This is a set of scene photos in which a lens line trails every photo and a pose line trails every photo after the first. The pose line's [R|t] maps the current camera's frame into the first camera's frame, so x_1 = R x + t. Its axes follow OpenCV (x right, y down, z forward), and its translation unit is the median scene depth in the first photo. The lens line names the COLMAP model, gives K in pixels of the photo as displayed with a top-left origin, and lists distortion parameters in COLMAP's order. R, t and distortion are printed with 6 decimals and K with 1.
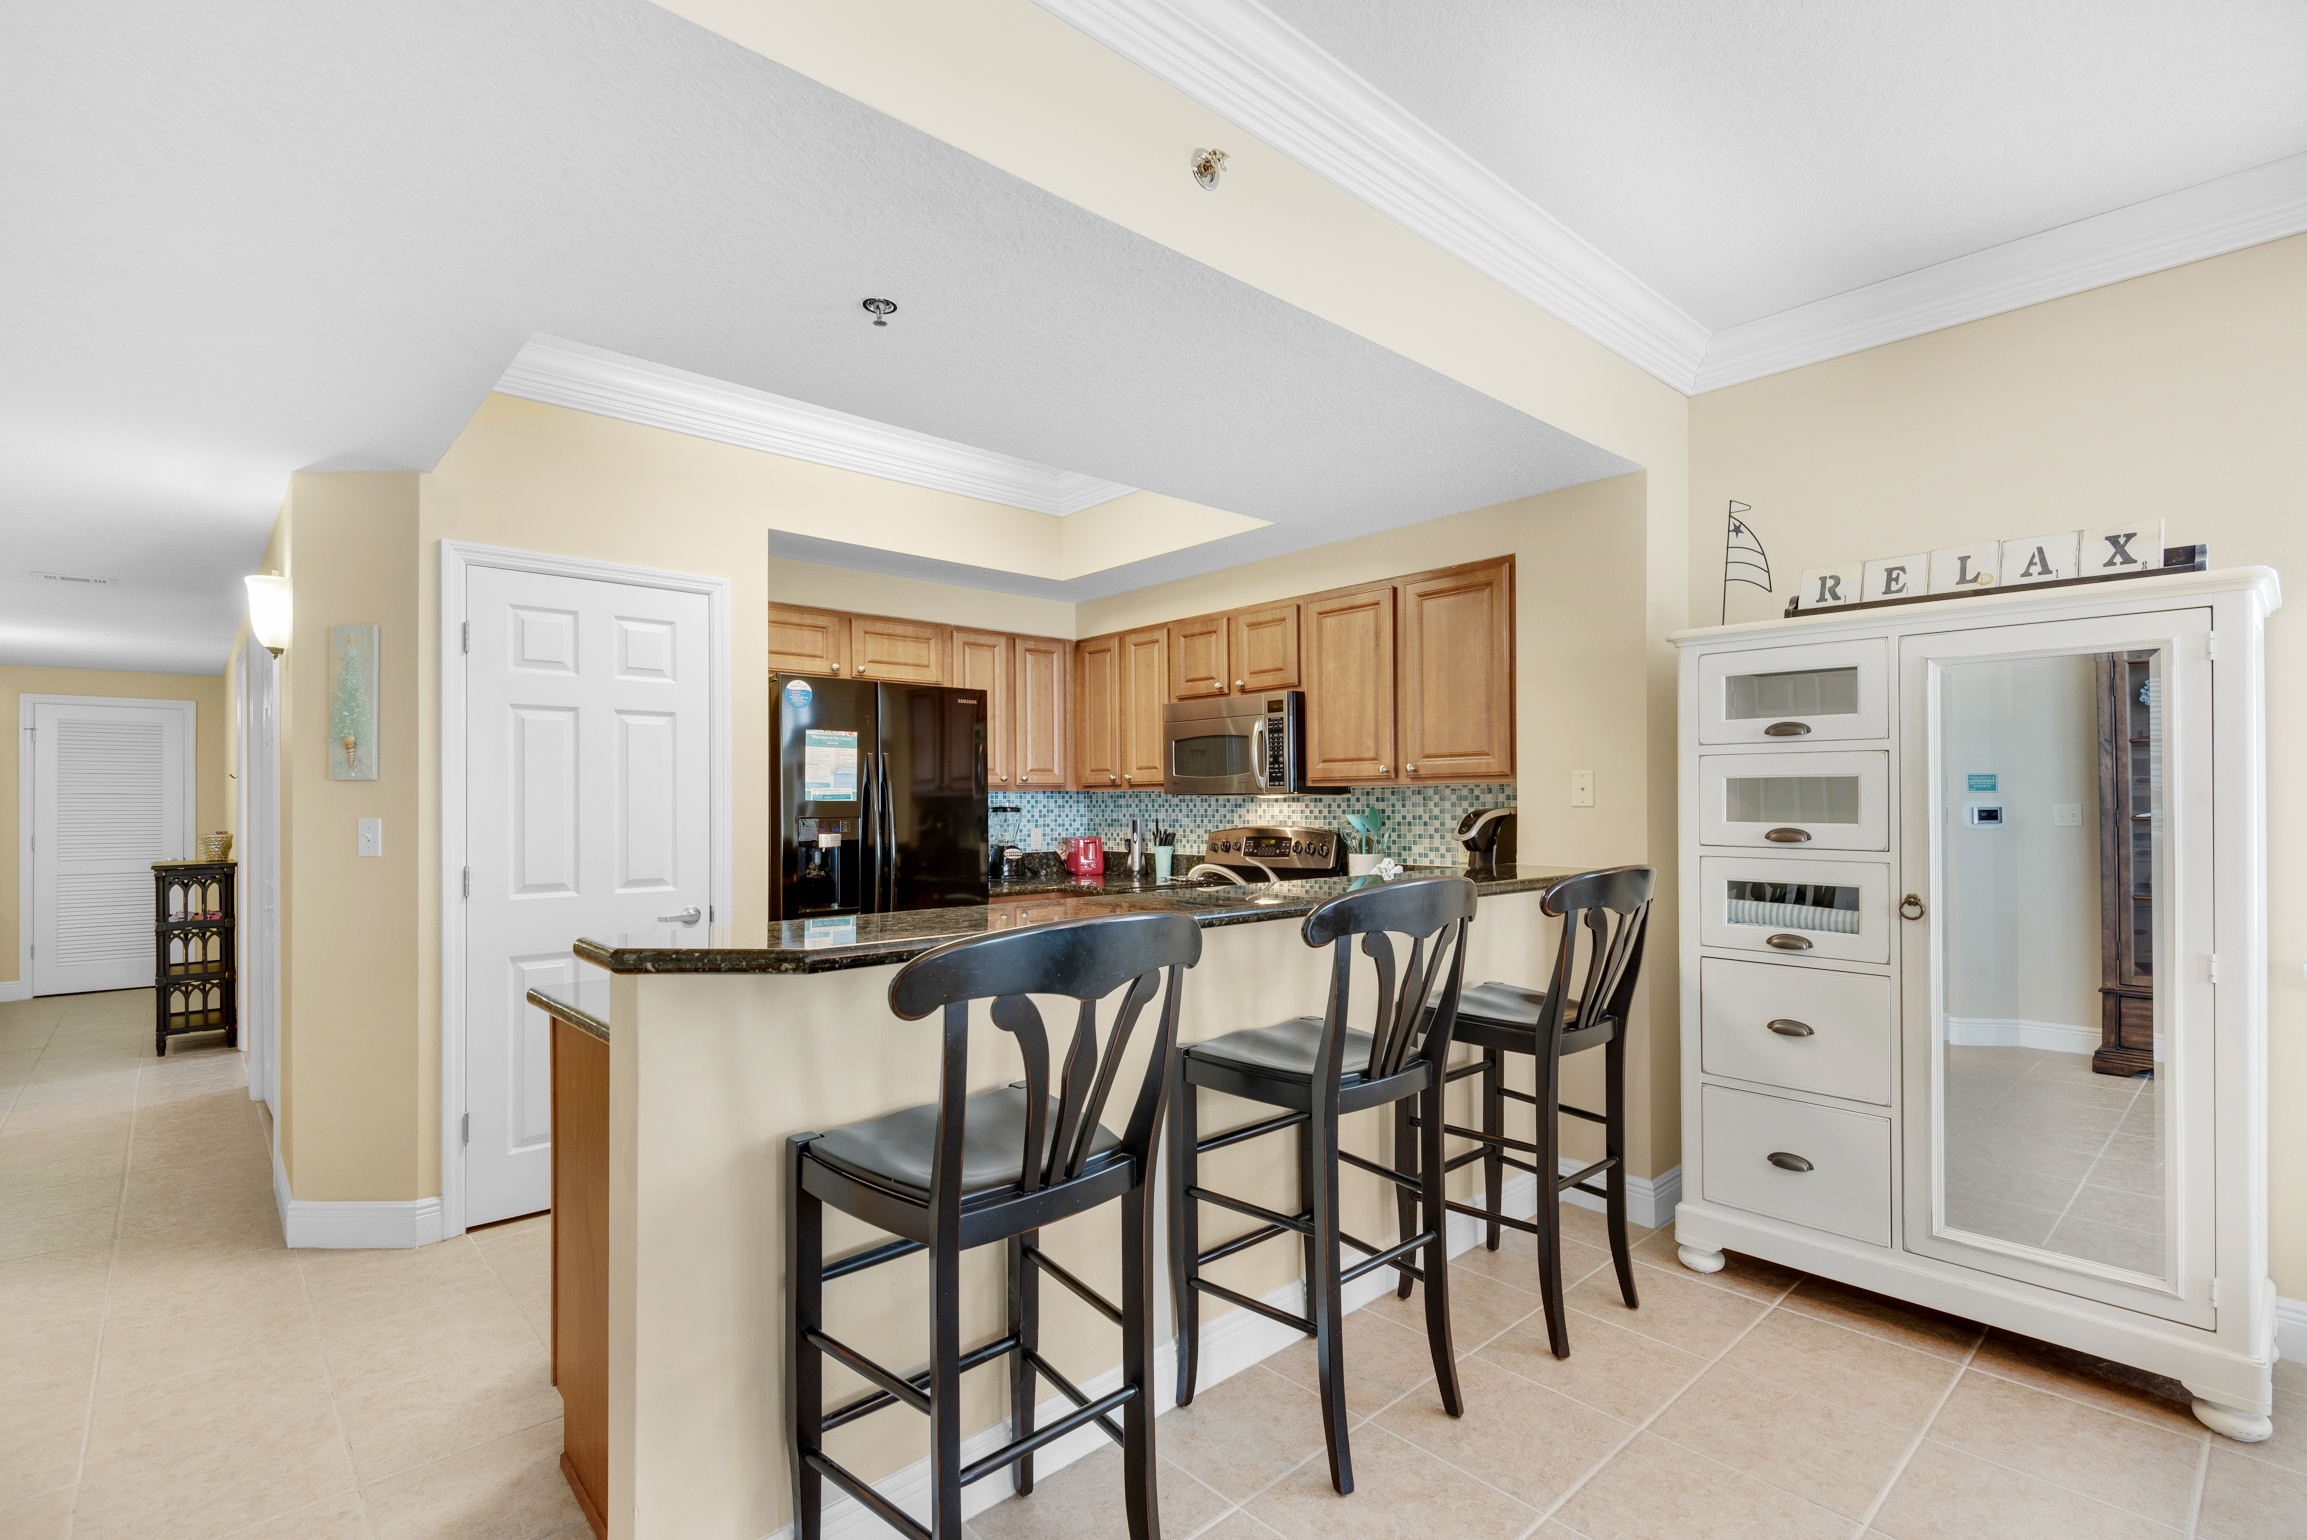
lens RADIAL K [[1068.2, 0, 1155.4], [0, 1068.2, 794.7], [0, 0, 1]] dist [0.032269, -0.018202]
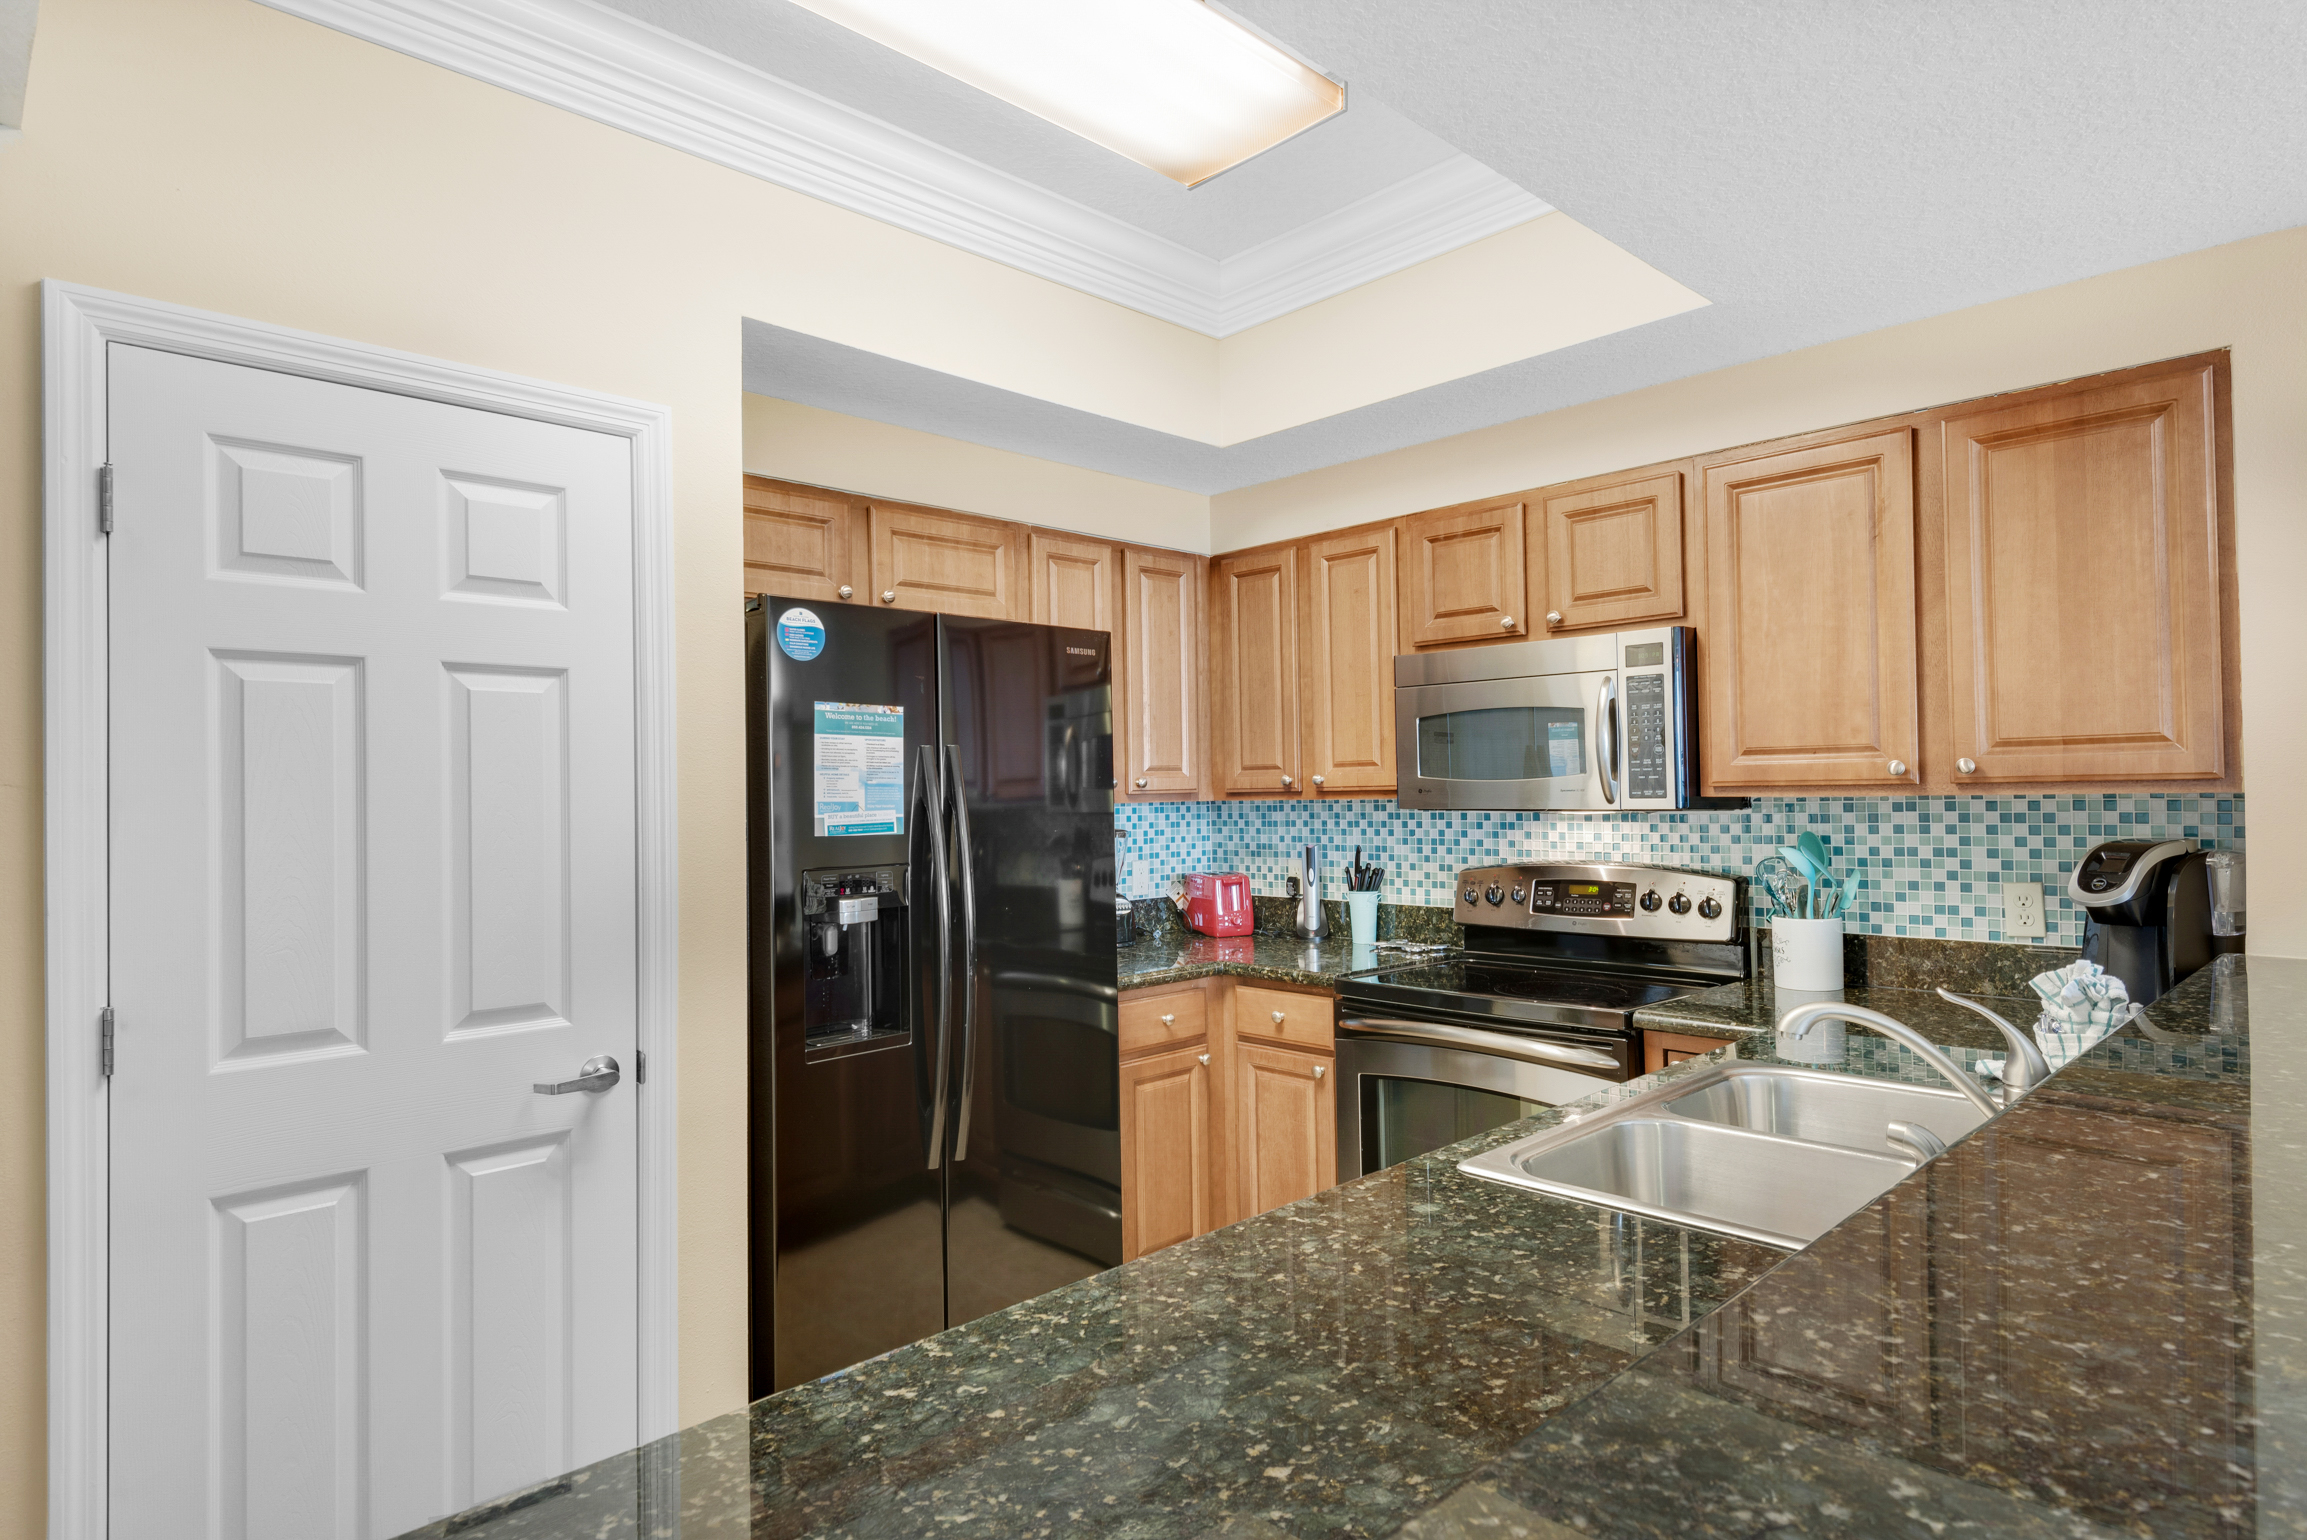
lens RADIAL K [[1268.7, 0, 1153.5], [0, 1268.7, 770.0], [0, 0, 1]] dist [0.026829, -0.016980]
pose [[0.999415, -0.008782, 0.033046, -0.165063], [0.009125, 0.999906, -0.010234, -0.017768], [-0.032953, 0.010530, 0.999401, 0.339134]]
